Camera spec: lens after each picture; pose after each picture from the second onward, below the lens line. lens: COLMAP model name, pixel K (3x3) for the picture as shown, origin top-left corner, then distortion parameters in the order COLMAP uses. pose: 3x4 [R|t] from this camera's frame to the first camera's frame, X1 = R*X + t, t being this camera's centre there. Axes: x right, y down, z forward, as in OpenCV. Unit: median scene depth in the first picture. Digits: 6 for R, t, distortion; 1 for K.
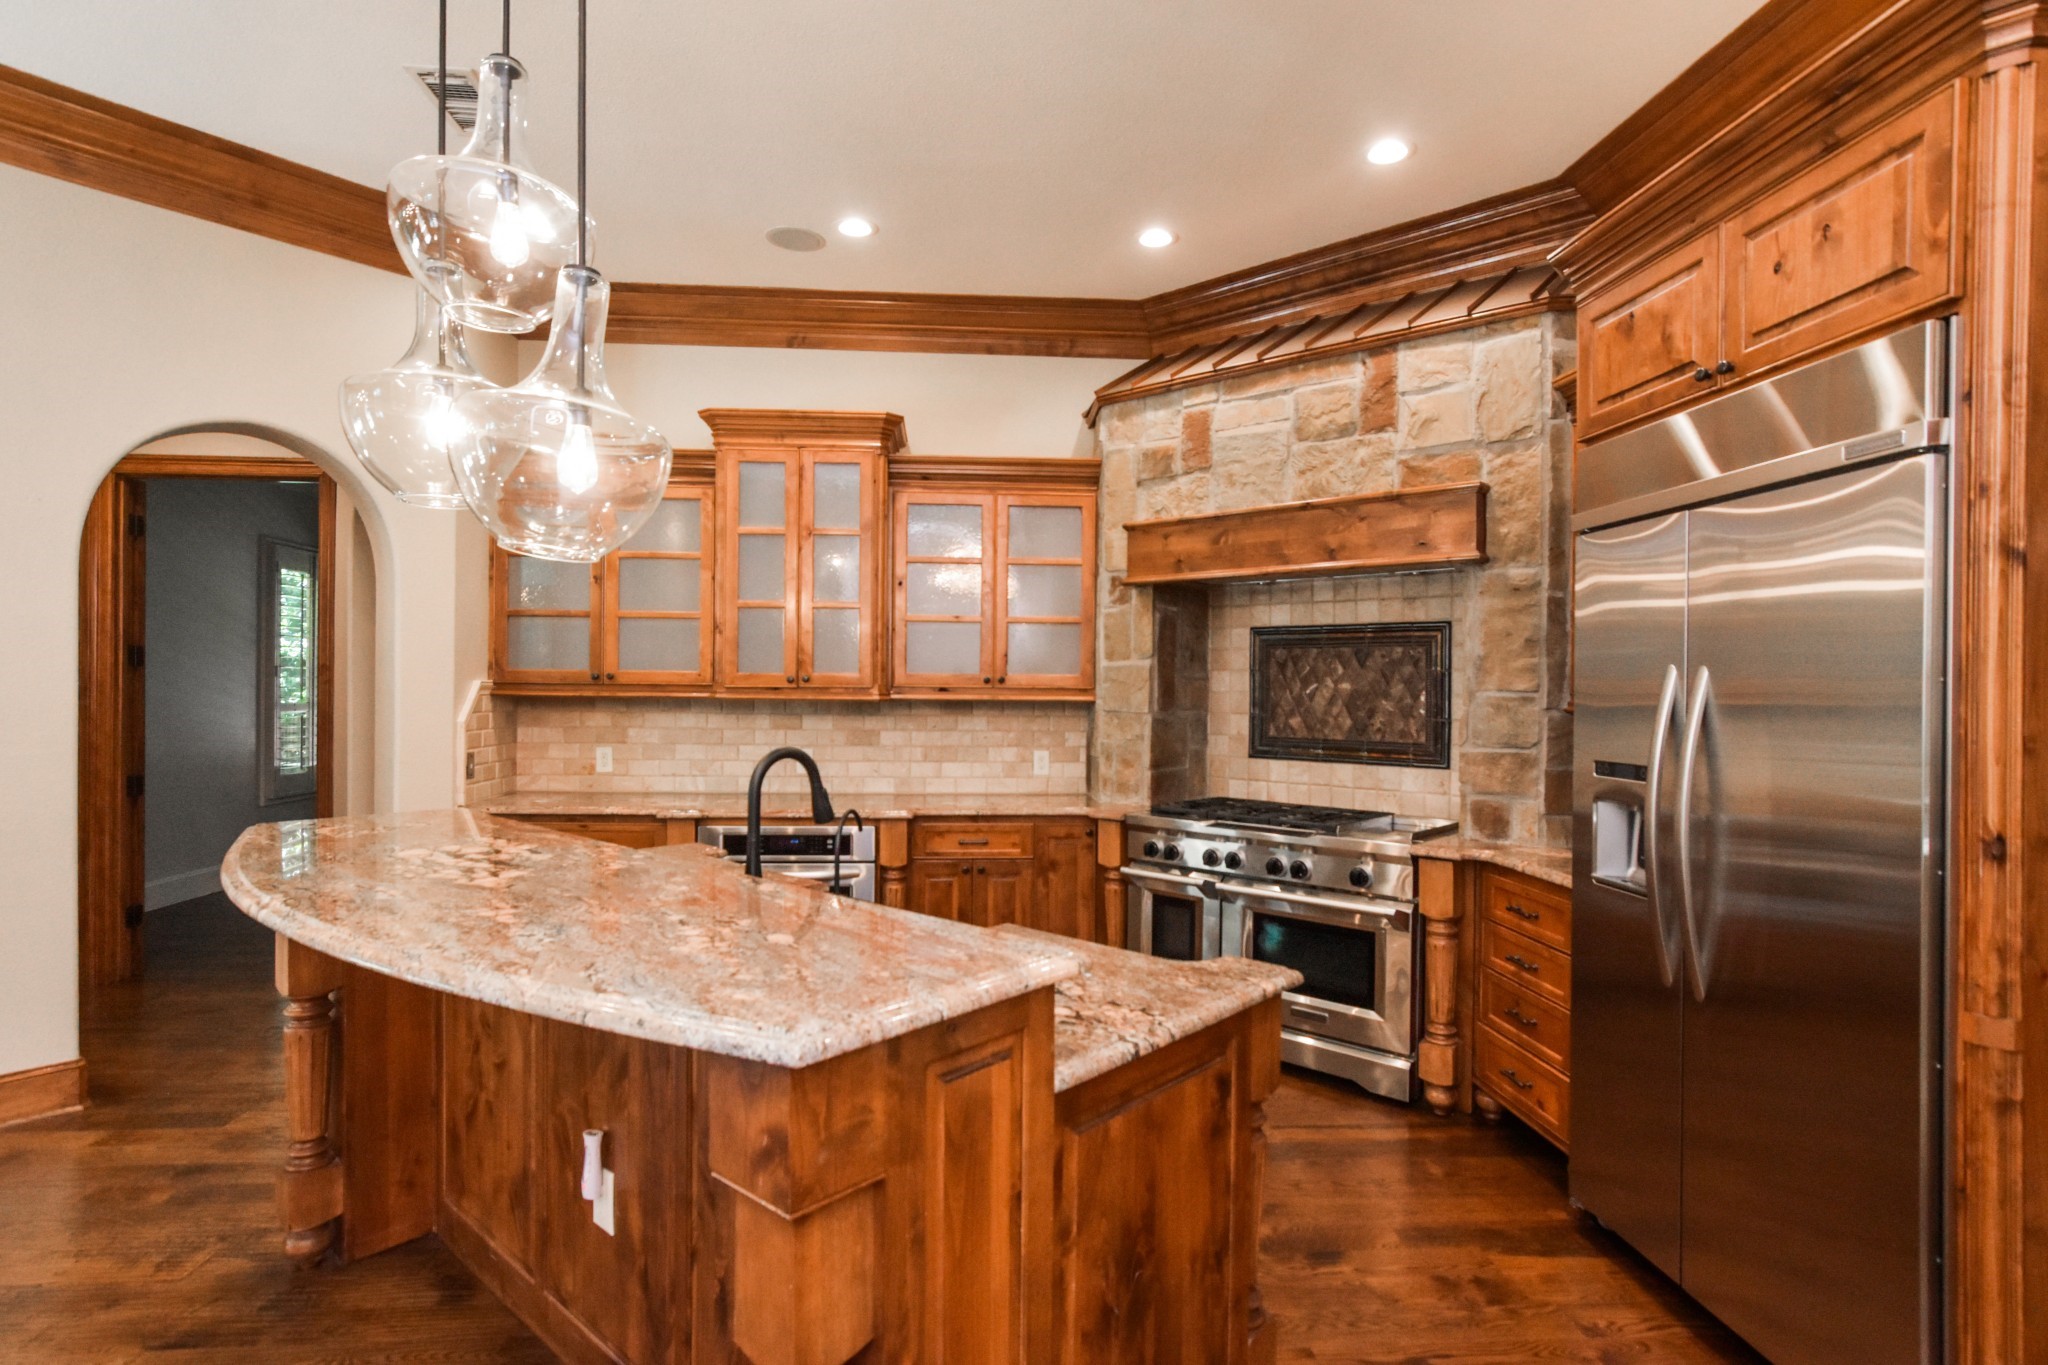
lens RADIAL K [[1038.5, 0, 1003.6], [0, 1038.5, 694.3], [0, 0, 1]] dist [-0.019658, 0.014604]
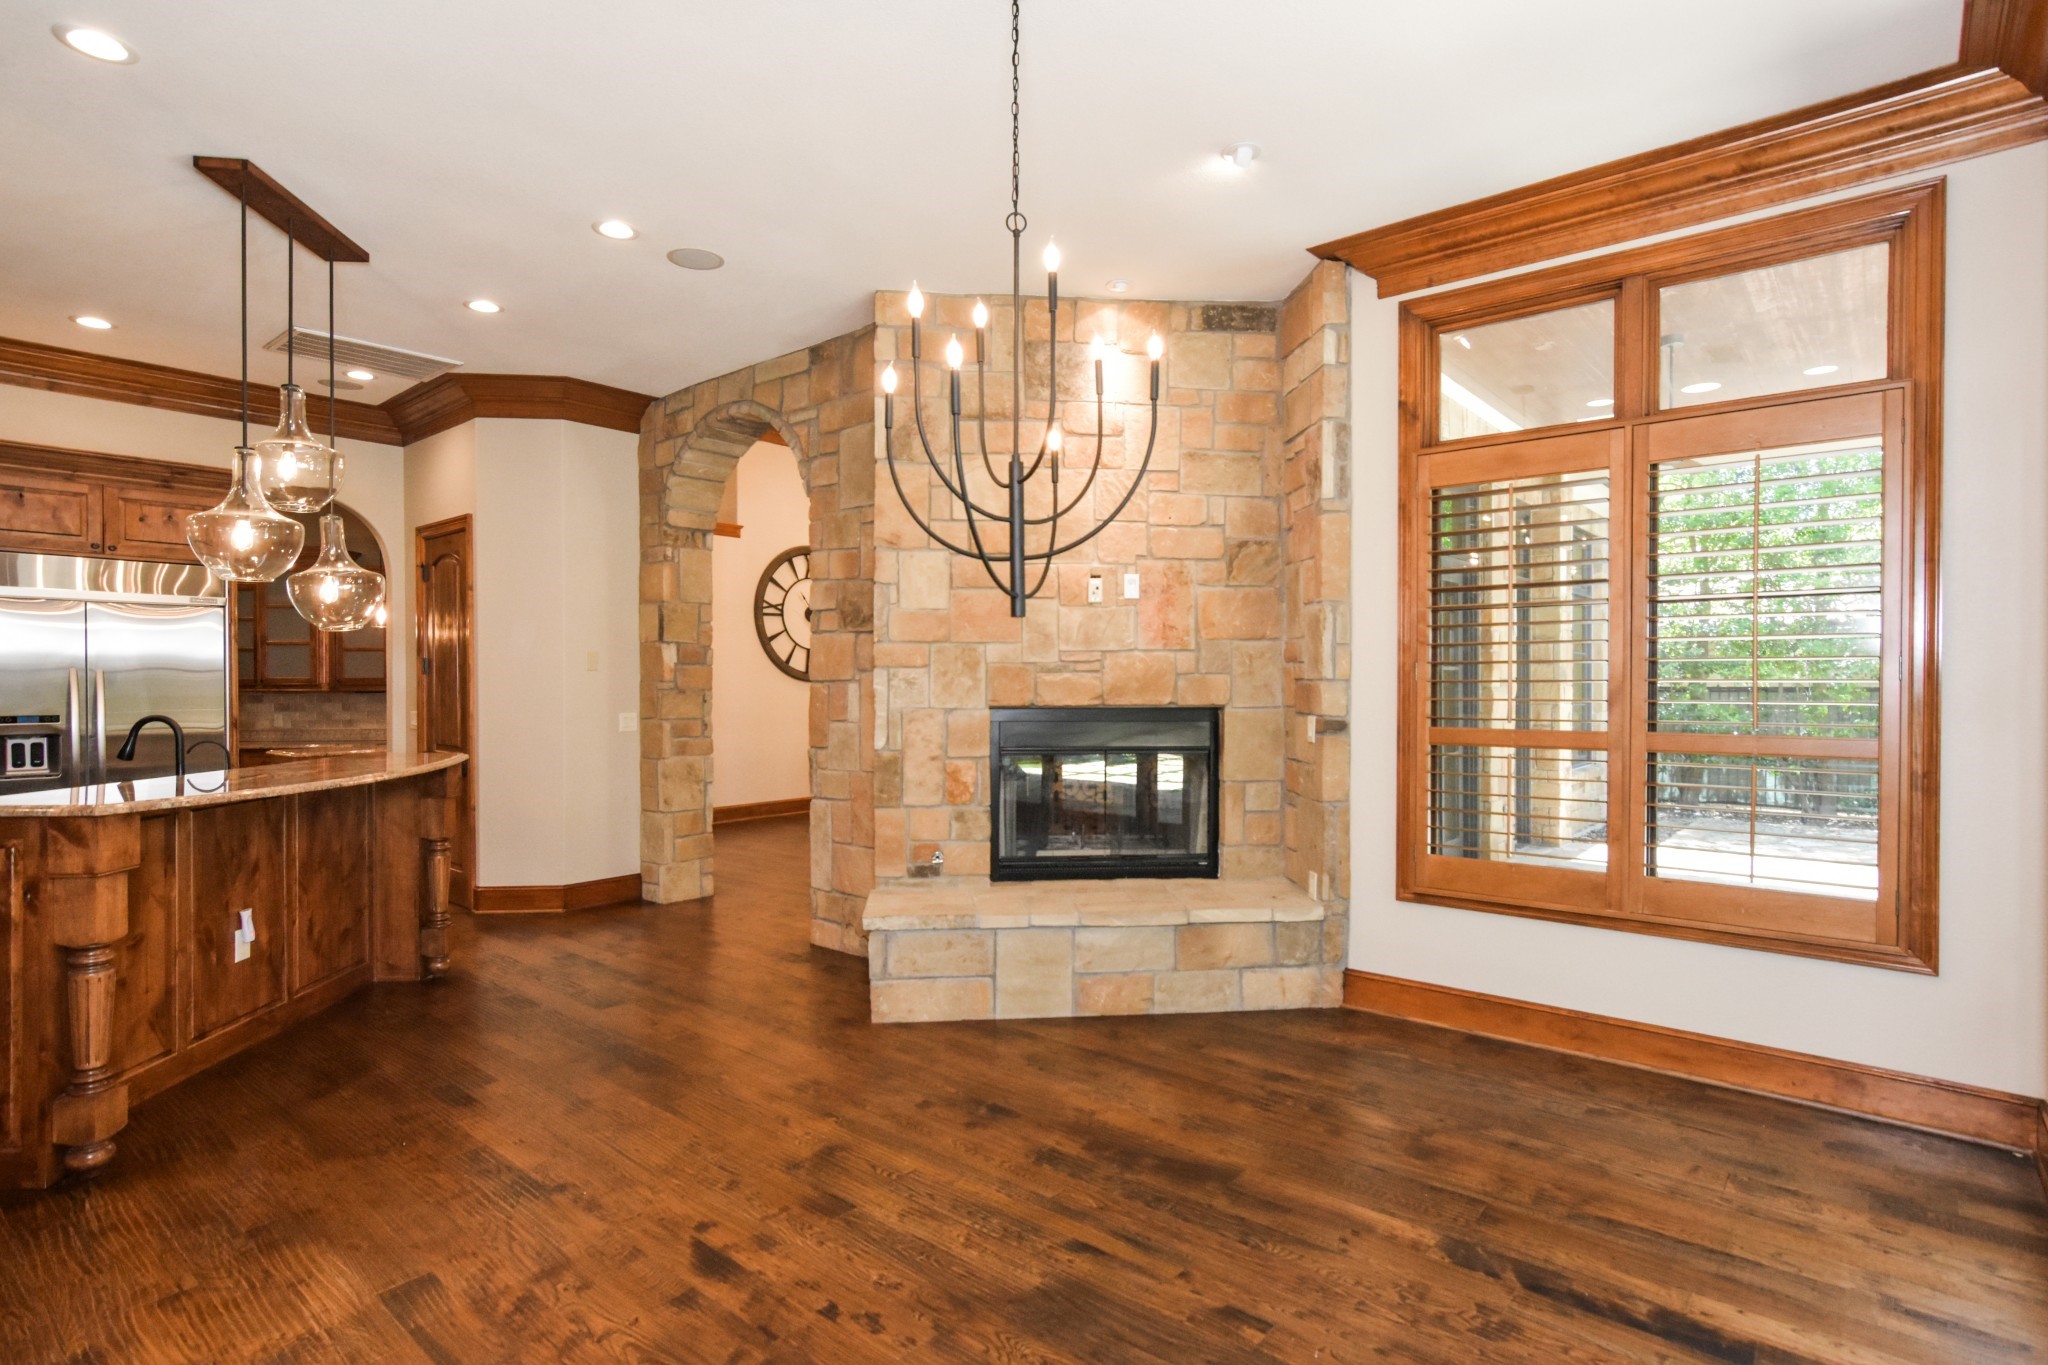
lens RADIAL K [[1038.5, 0, 1026.5], [0, 1038.5, 692.0], [0, 0, 1]] dist [-0.019658, 0.014604]
pose [[-0.721501, -0.015596, 0.692237, -1.327263], [-0.001887, 0.999787, 0.020558, -0.015654], [-0.692410, 0.013527, -0.721377, 0.660556]]
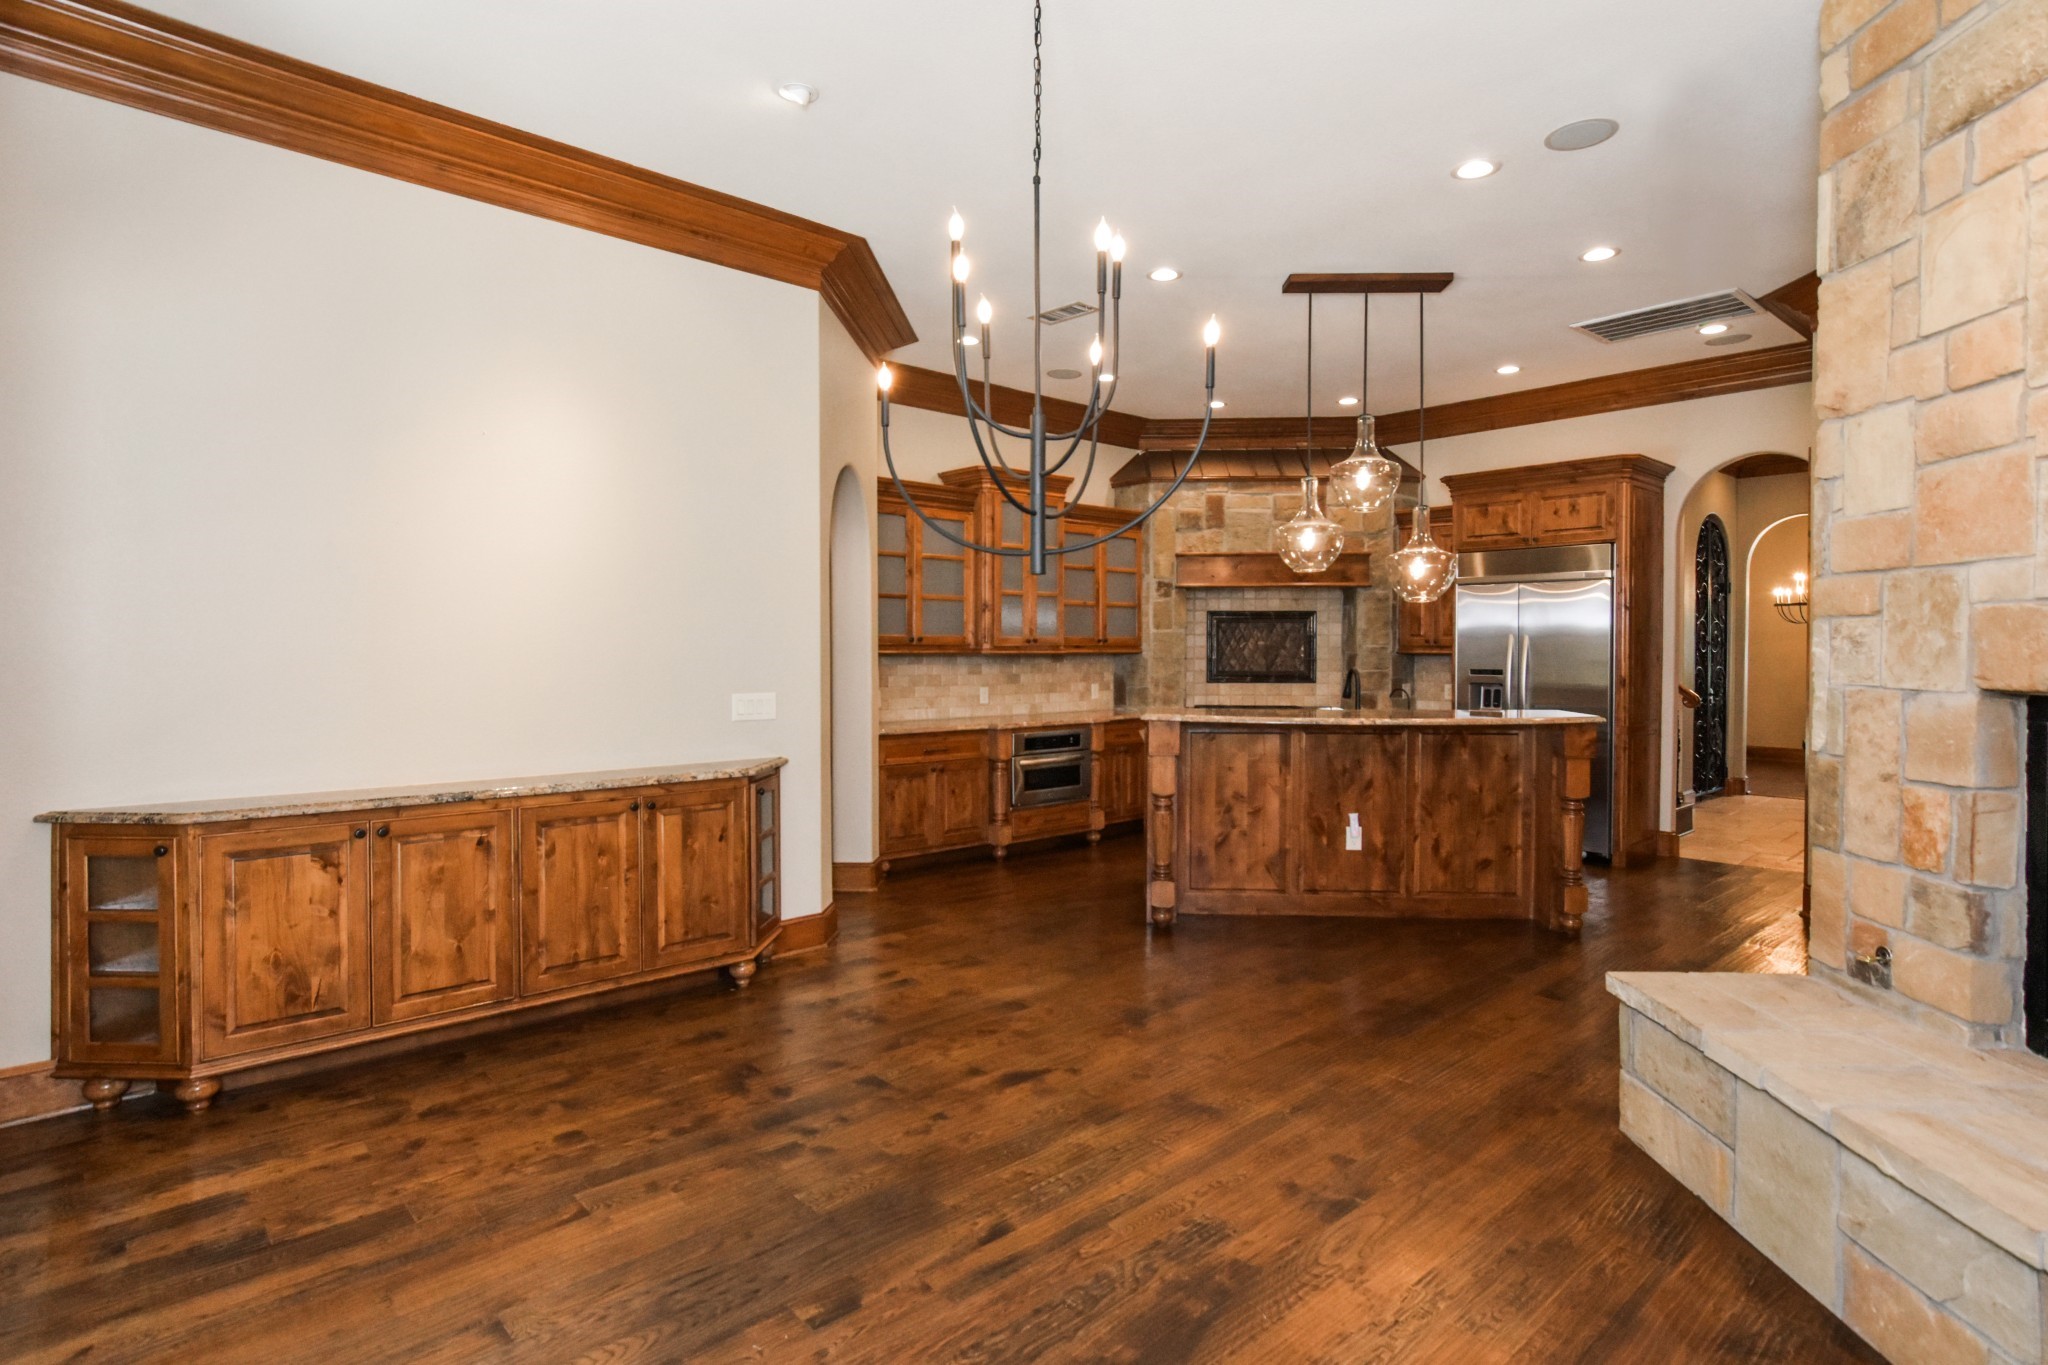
lens RADIAL K [[1038.5, 0, 1013.4], [0, 1038.5, 674.3], [0, 0, 1]] dist [-0.019658, 0.014604]
pose [[0.788167, -0.025660, 0.614926, -1.277750], [0.012083, 0.999583, 0.026225, -0.005914], [-0.615343, -0.013240, 0.788148, -0.253263]]
